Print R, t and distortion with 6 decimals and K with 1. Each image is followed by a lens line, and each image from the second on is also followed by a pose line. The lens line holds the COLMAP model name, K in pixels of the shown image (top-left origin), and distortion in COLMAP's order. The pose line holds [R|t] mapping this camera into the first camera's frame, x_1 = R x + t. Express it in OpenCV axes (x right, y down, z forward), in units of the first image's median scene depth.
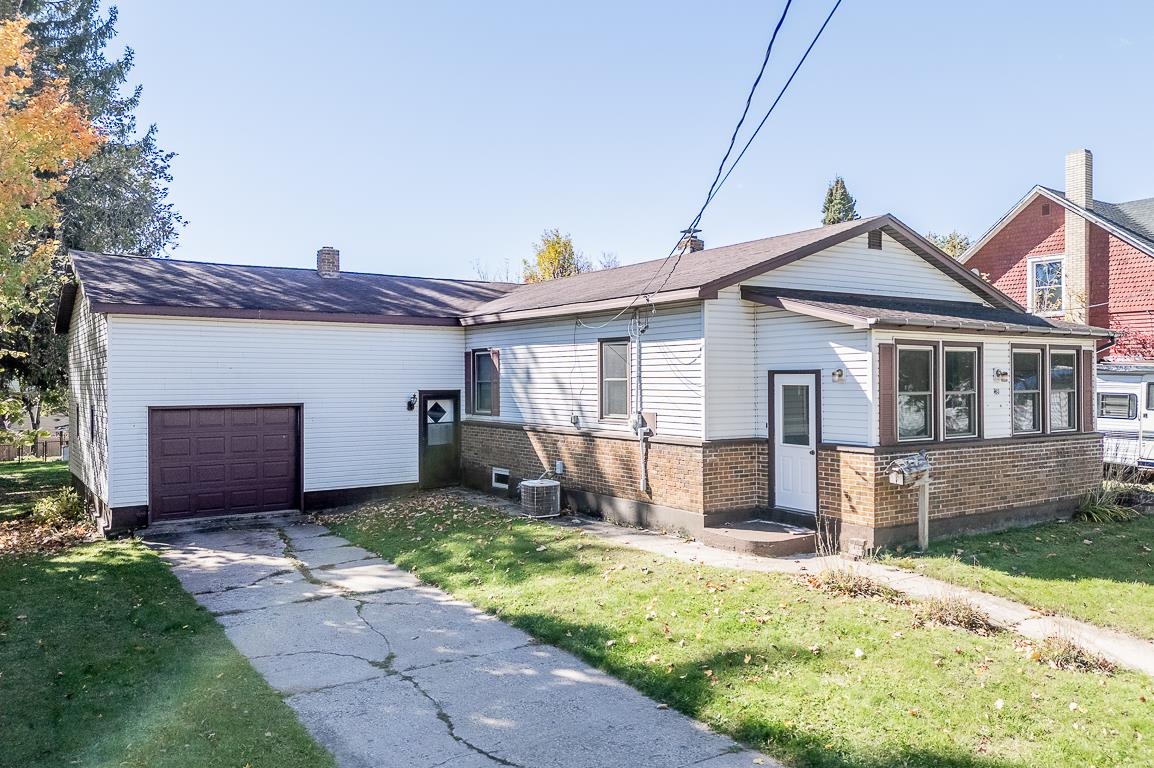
lens RADIAL K [[864.4, 0, 581.7], [0, 864.4, 377.6], [0, 0, 1]] dist [0.094945, -0.119598]
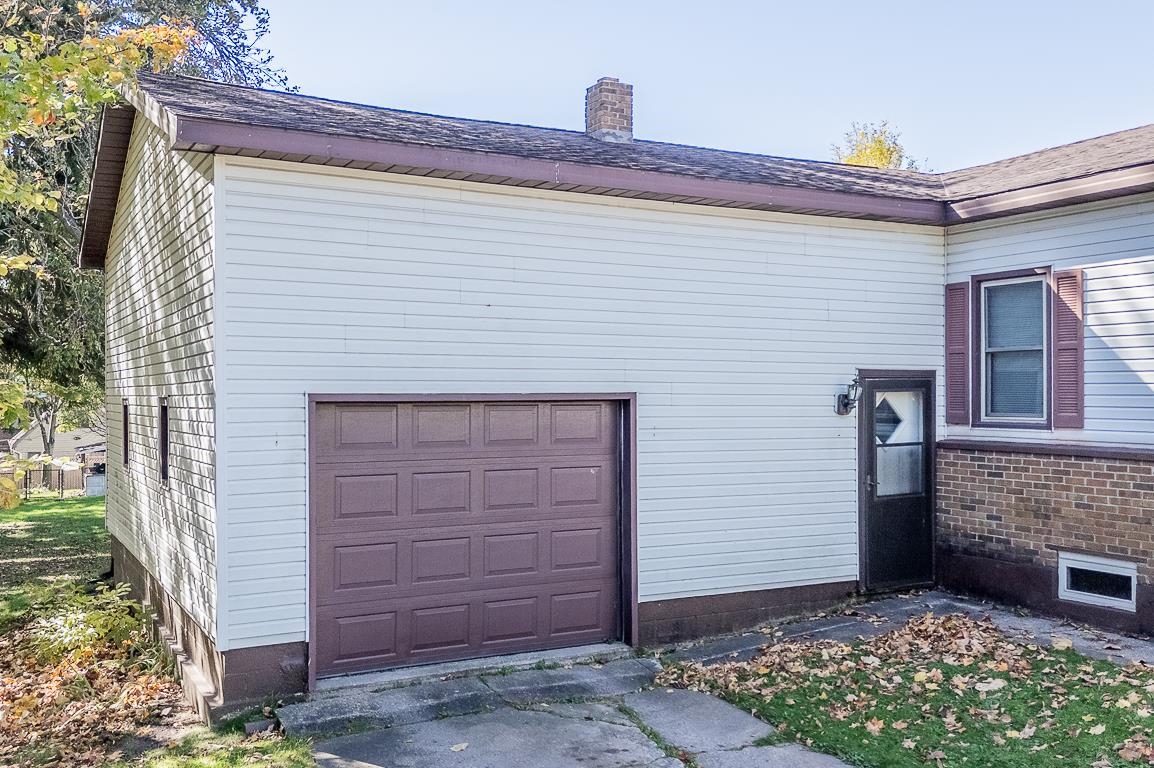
lens RADIAL K [[1094.5, 0, 581.9], [0, 1094.5, 389.6], [0, 0, 1]] dist [0.050782, -0.024218]
pose [[0.994269, 0.003036, -0.106863, -0.273781], [-0.003182, 0.999994, -0.001197, 0.026846], [0.106859, 0.001530, 0.994273, 0.446520]]
